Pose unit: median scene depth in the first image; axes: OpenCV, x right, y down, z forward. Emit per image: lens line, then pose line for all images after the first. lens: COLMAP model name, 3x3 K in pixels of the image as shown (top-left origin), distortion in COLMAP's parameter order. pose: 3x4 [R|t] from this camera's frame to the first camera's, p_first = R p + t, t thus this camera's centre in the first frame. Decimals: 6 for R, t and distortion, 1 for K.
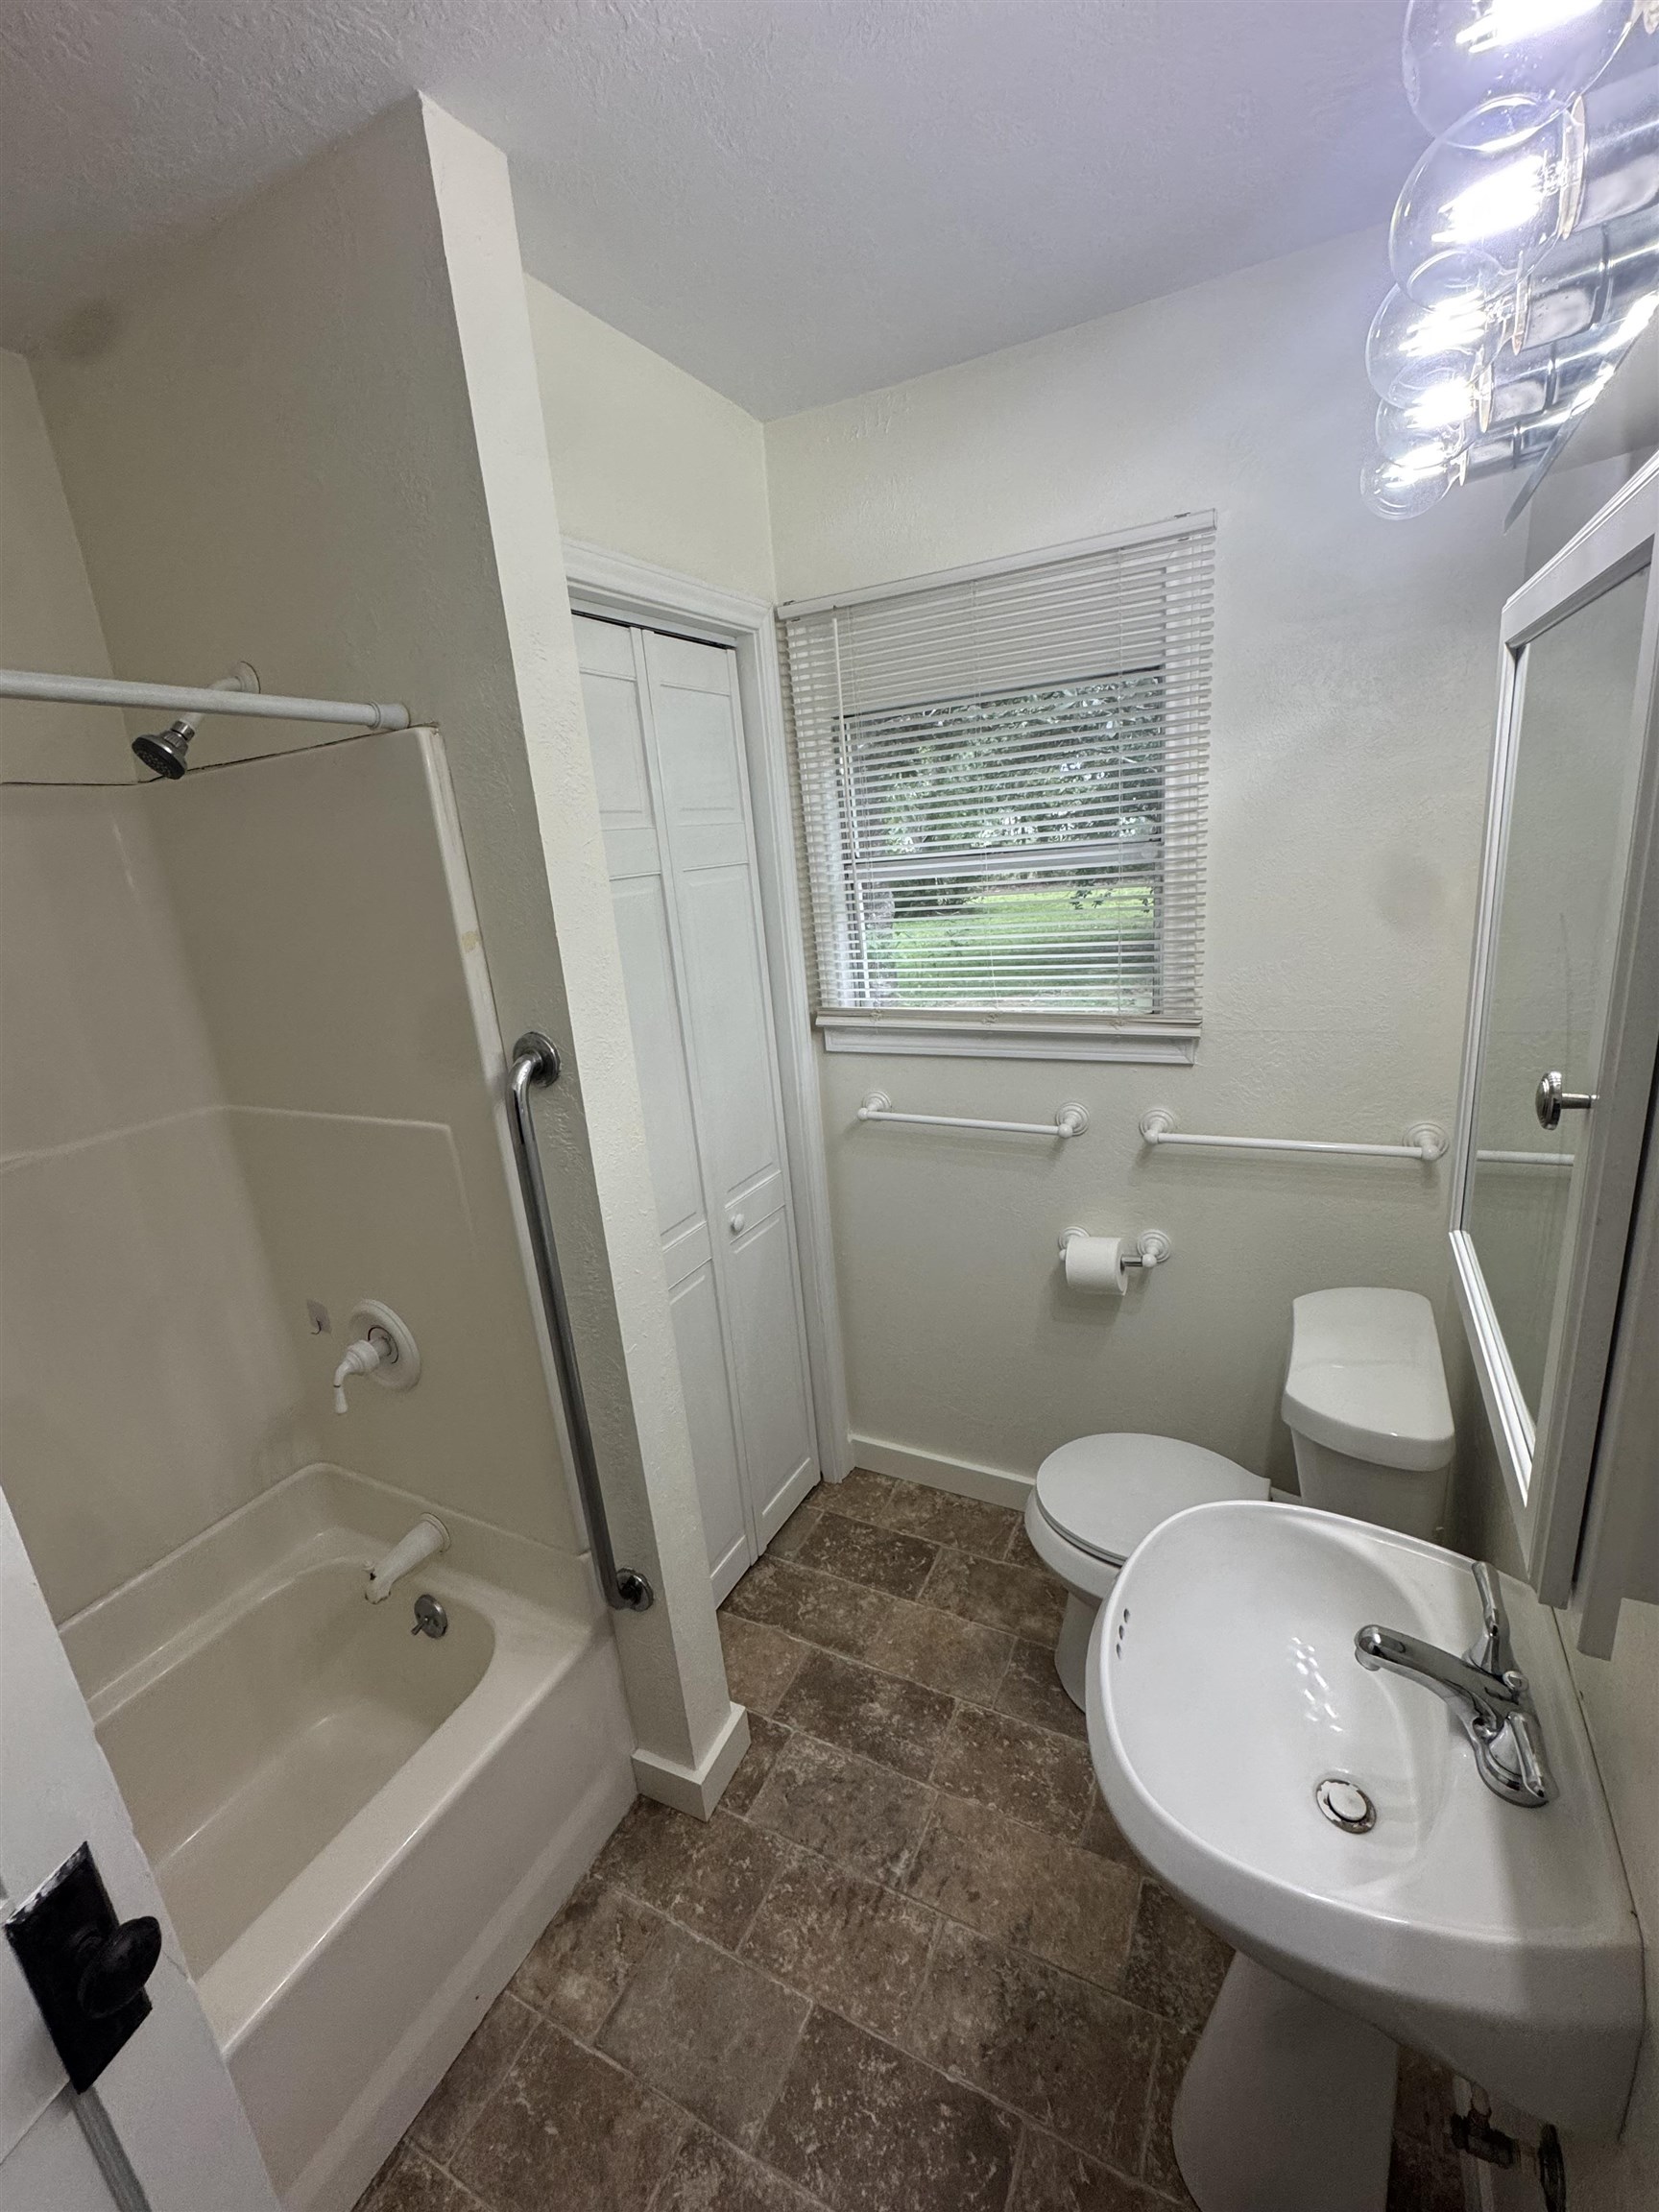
lens RADIAL K [[910.9, 0, 834.8], [0, 910.9, 1103.1], [0, 0, 1]] dist [-0.000507, -0.000313]
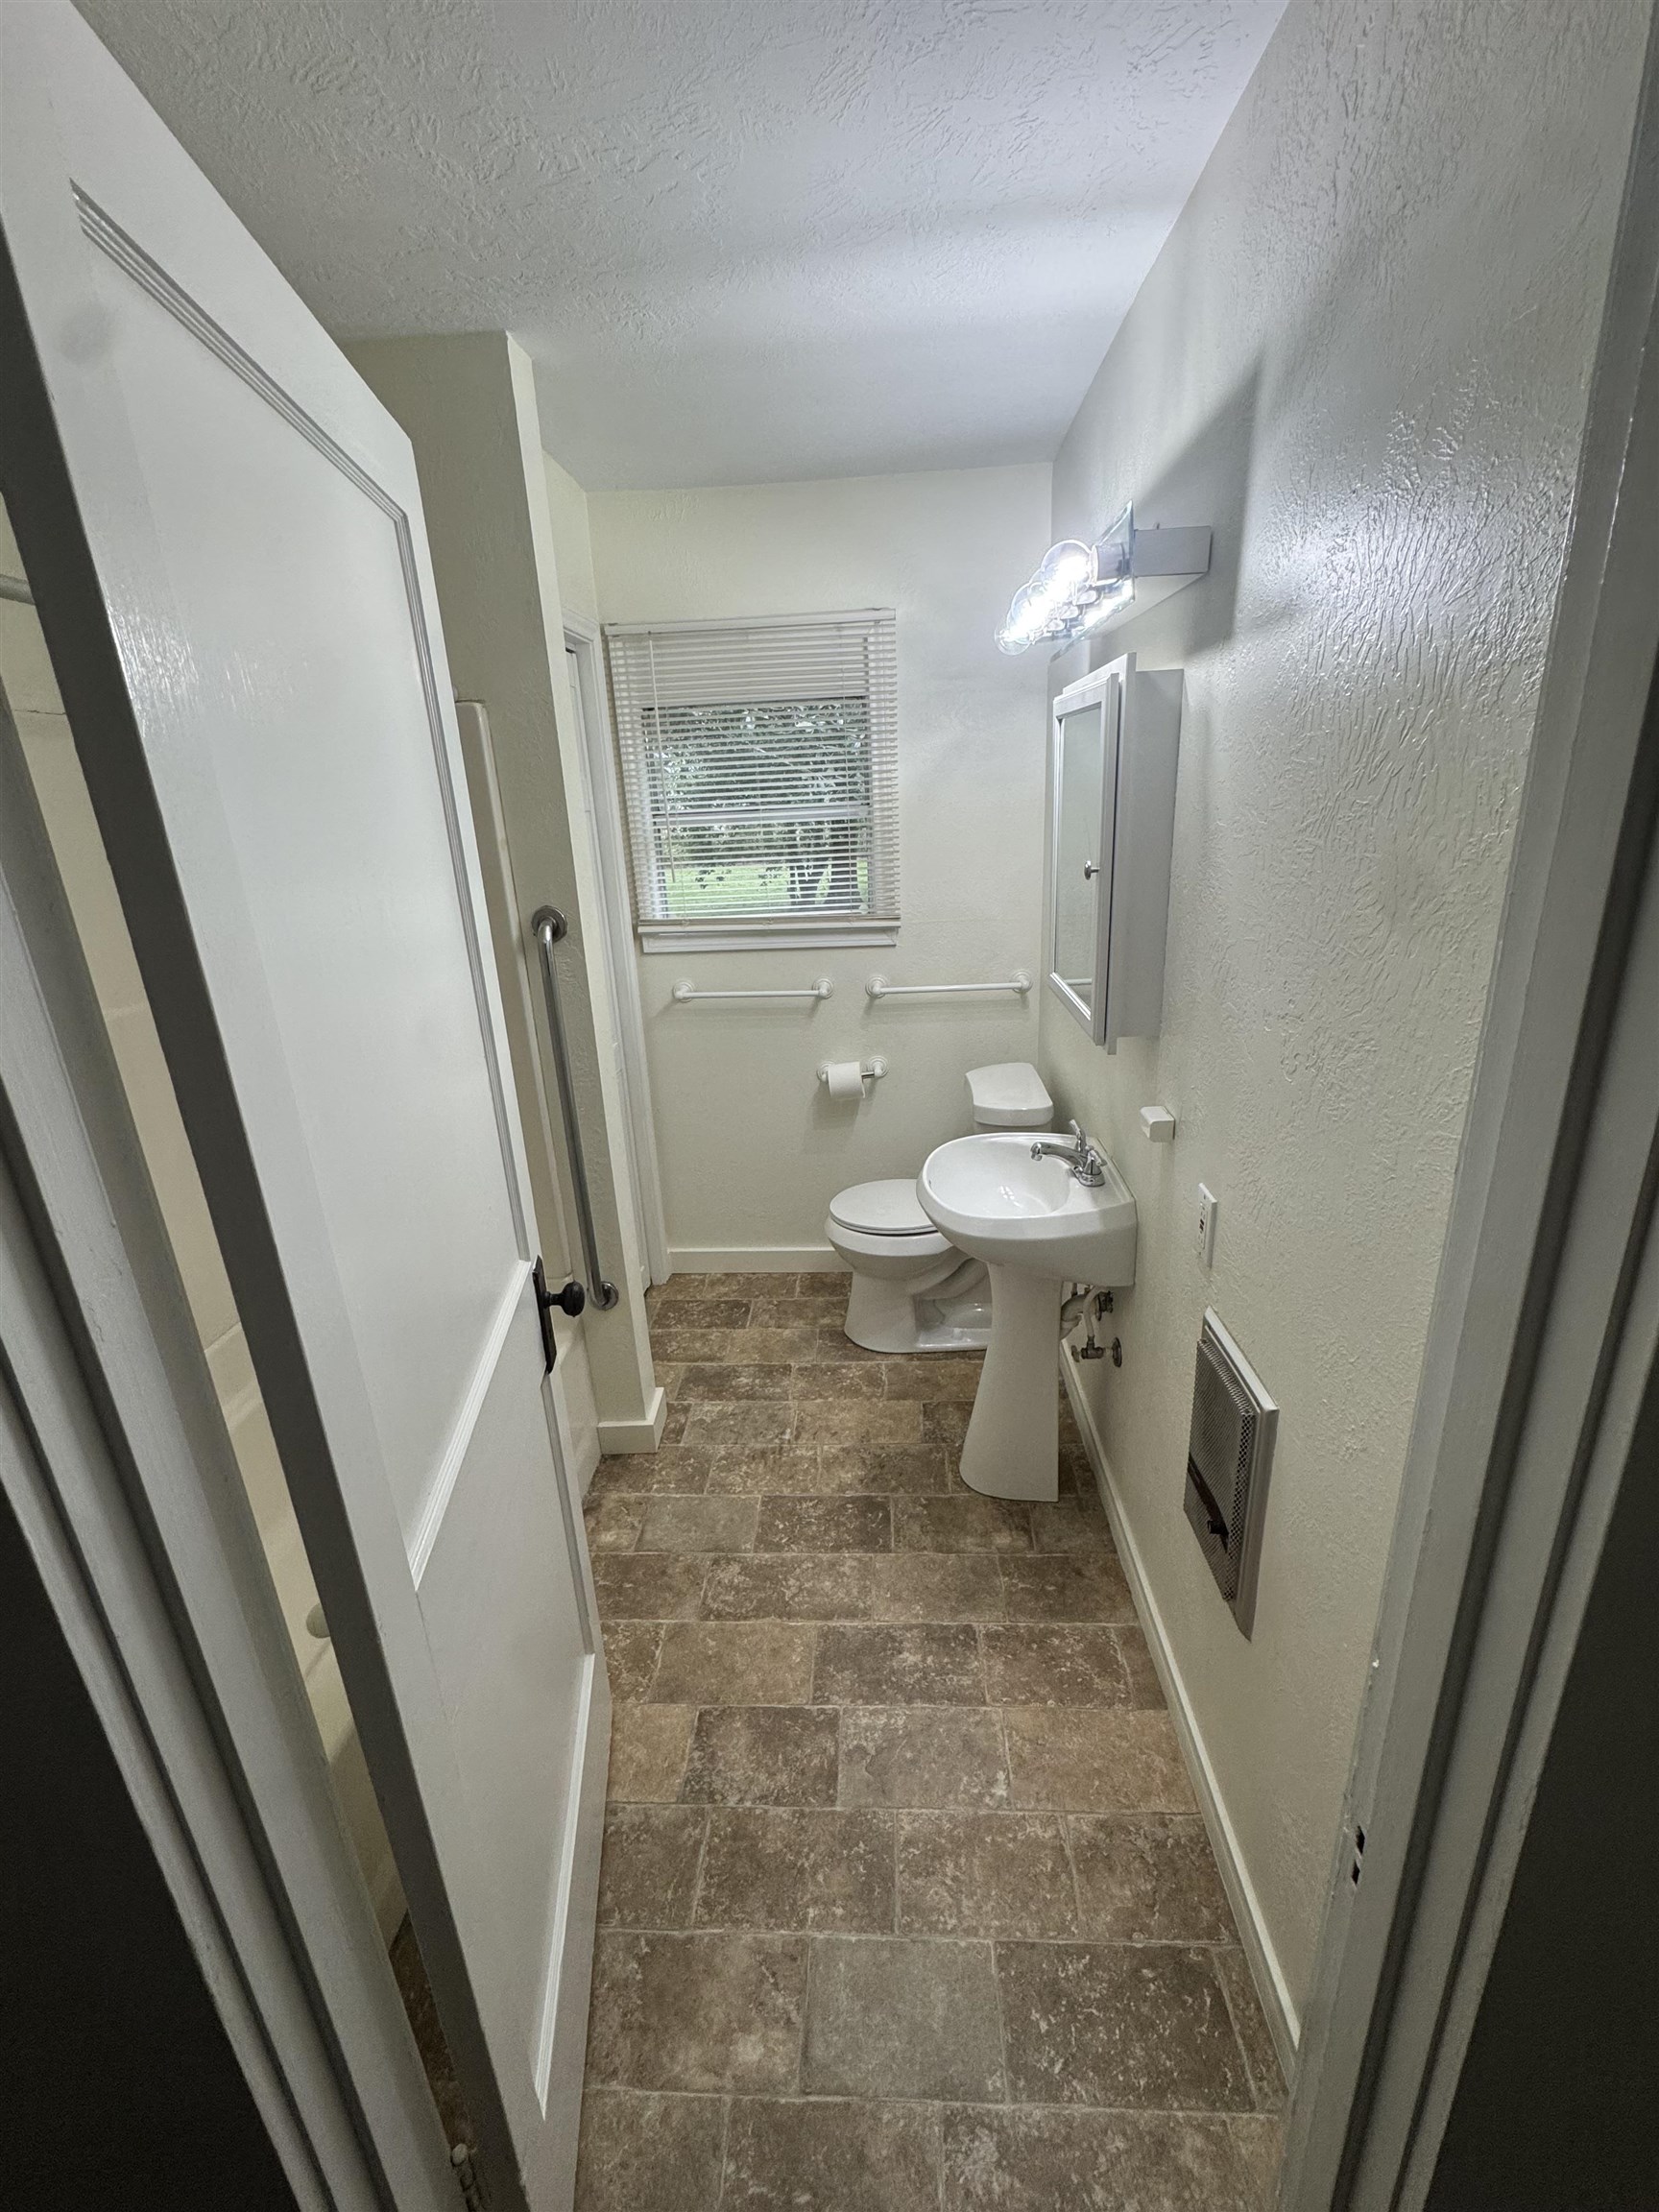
lens RADIAL K [[910.9, 0, 828.0], [0, 910.9, 1096.7], [0, 0, 1]] dist [-0.000507, -0.000313]
pose [[0.913065, -0.084960, 0.398867, -0.390904], [0.081475, 0.996344, 0.025715, 0.177860], [-0.399593, 0.009018, 0.916648, -0.438805]]
